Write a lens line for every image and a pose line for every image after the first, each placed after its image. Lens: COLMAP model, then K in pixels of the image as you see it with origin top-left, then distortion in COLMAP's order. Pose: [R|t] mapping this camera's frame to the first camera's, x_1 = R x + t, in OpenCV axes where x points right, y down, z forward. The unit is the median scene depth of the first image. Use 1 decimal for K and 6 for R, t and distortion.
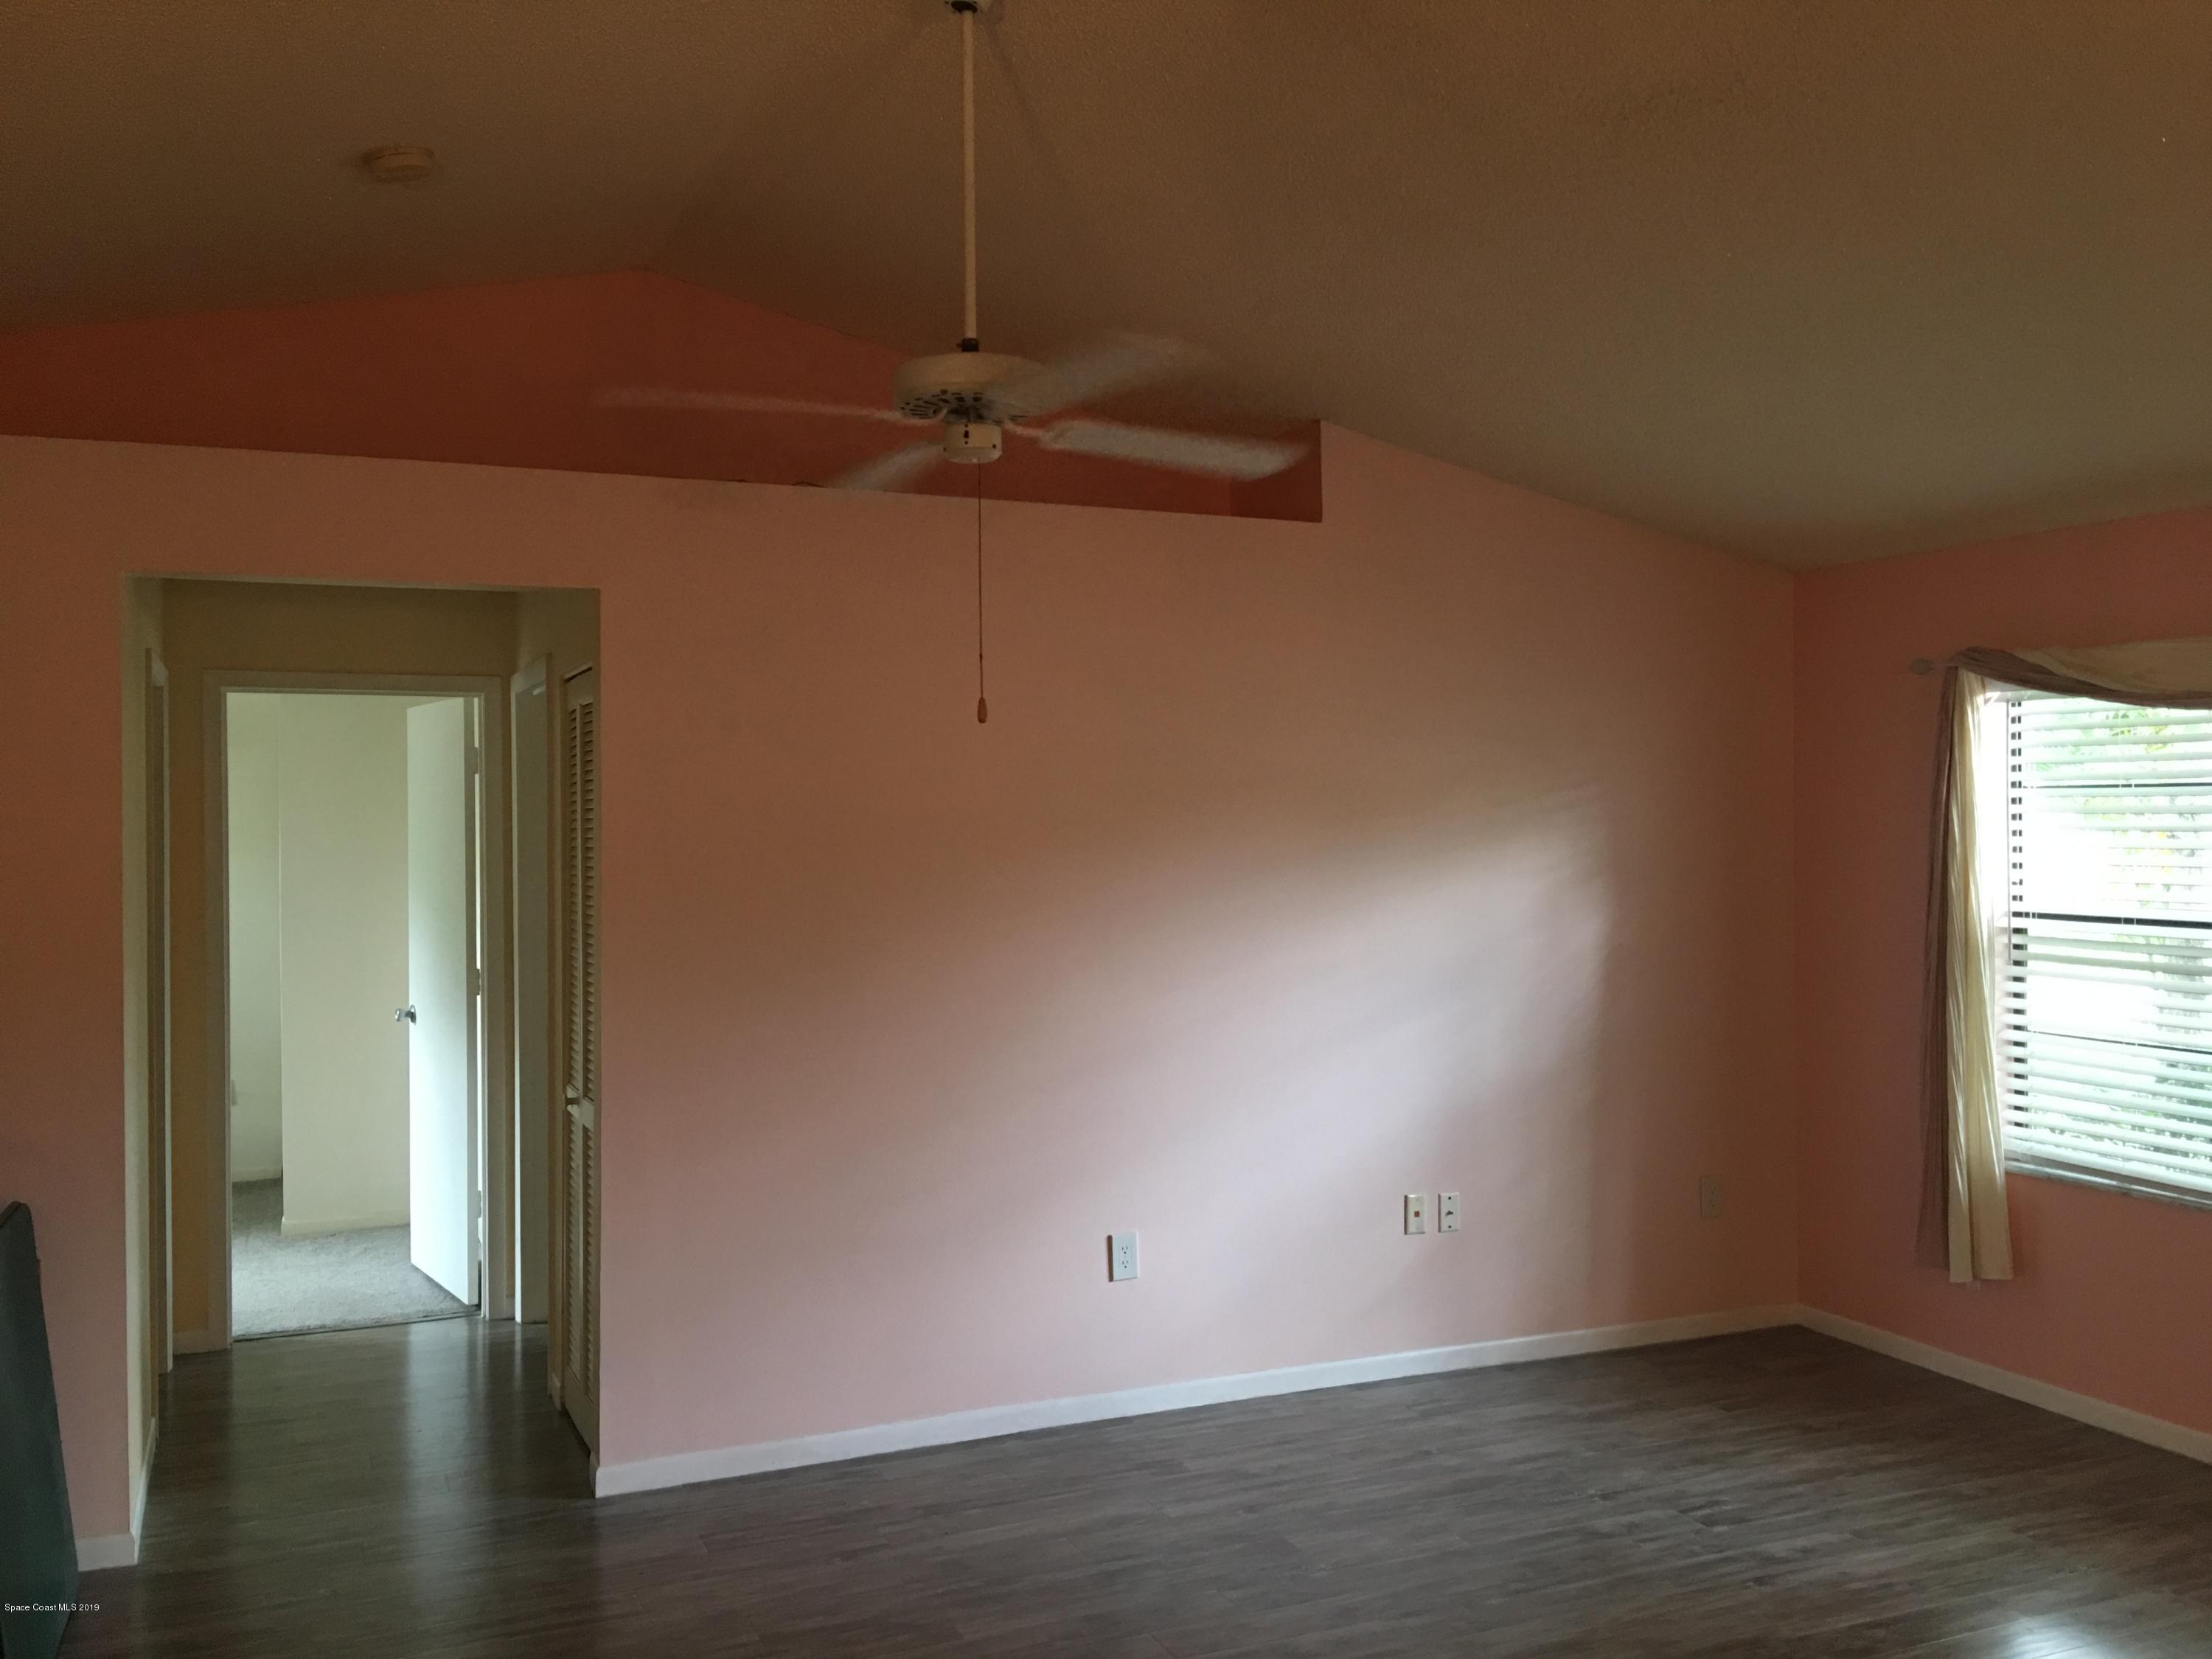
lens RADIAL K [[1860.9, 0, 1098.7], [0, 1860.9, 820.8], [0, 0, 1]] dist [0.074185, -0.119982]
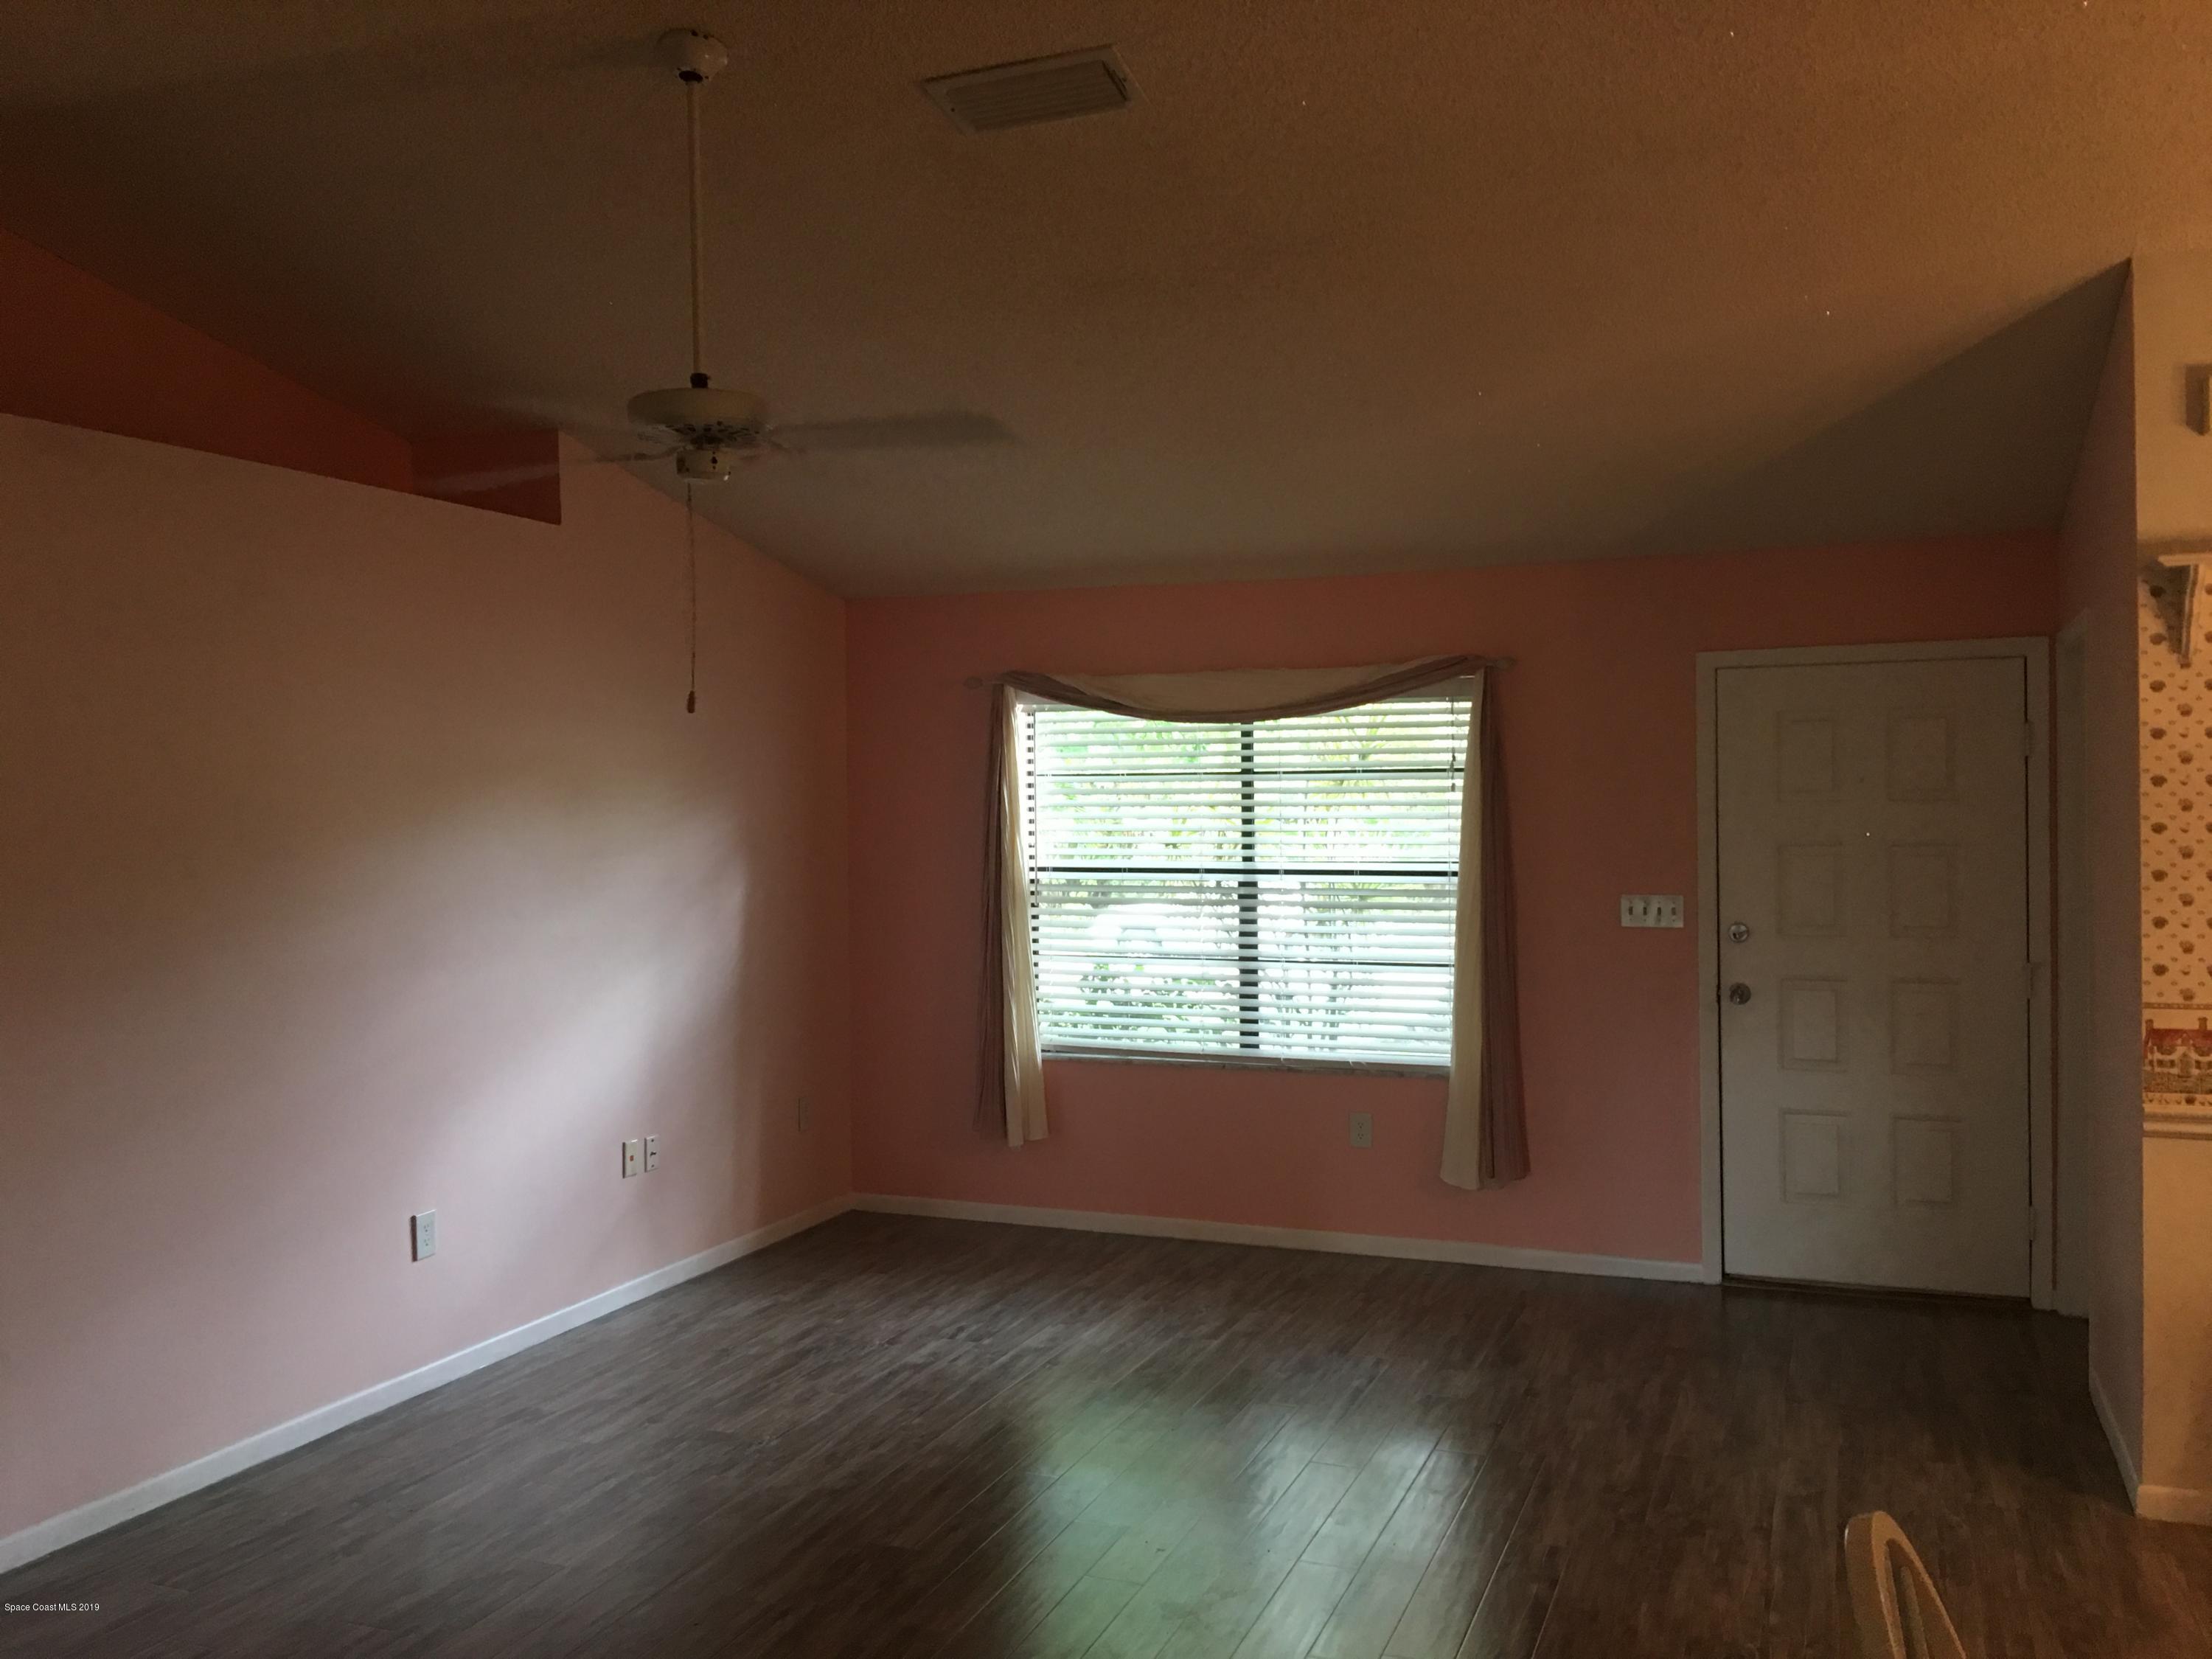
lens RADIAL K [[1860.9, 0, 1097.2], [0, 1860.9, 813.0], [0, 0, 1]] dist [0.074185, -0.119982]
pose [[0.710965, -0.010753, 0.703145, -0.461819], [0.008812, 0.999941, 0.006382, 0.001290], [-0.703172, 0.001659, 0.711018, 0.018867]]
